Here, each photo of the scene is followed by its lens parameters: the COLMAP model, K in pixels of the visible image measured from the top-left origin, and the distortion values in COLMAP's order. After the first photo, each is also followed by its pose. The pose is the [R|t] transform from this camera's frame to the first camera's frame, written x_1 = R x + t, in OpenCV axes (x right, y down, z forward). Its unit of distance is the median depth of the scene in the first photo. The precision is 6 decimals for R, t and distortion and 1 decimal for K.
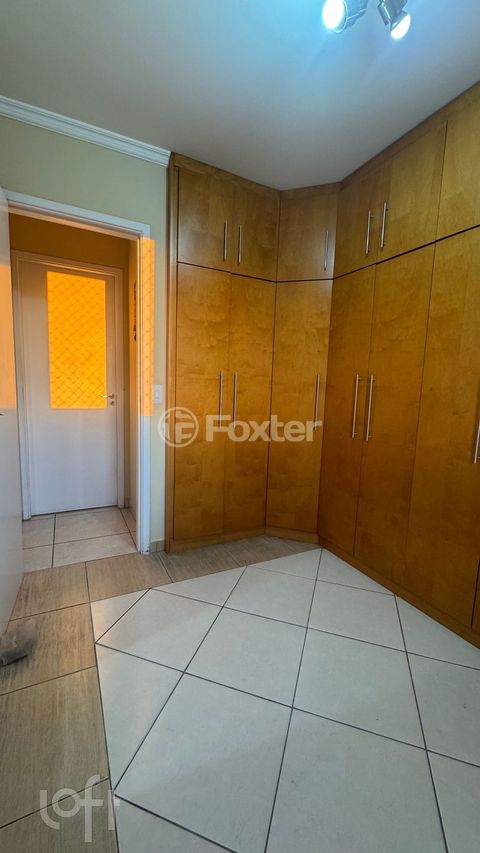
lens RADIAL K [[342.6, 0, 239.7], [0, 342.6, 425.8], [0, 0, 1]] dist [0.000450, -0.000127]
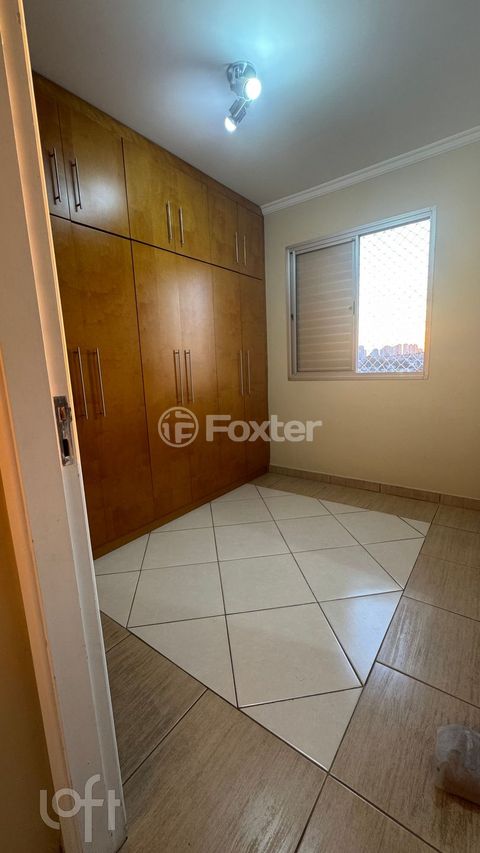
lens RADIAL K [[342.6, 0, 239.7], [0, 342.6, 426.8], [0, 0, 1]] dist [0.000450, -0.000127]
pose [[-0.441375, -0.178047, 0.879481, -0.684472], [0.126803, 0.957906, 0.257561, -0.137051], [-0.888318, 0.225202, -0.400219, 1.111459]]
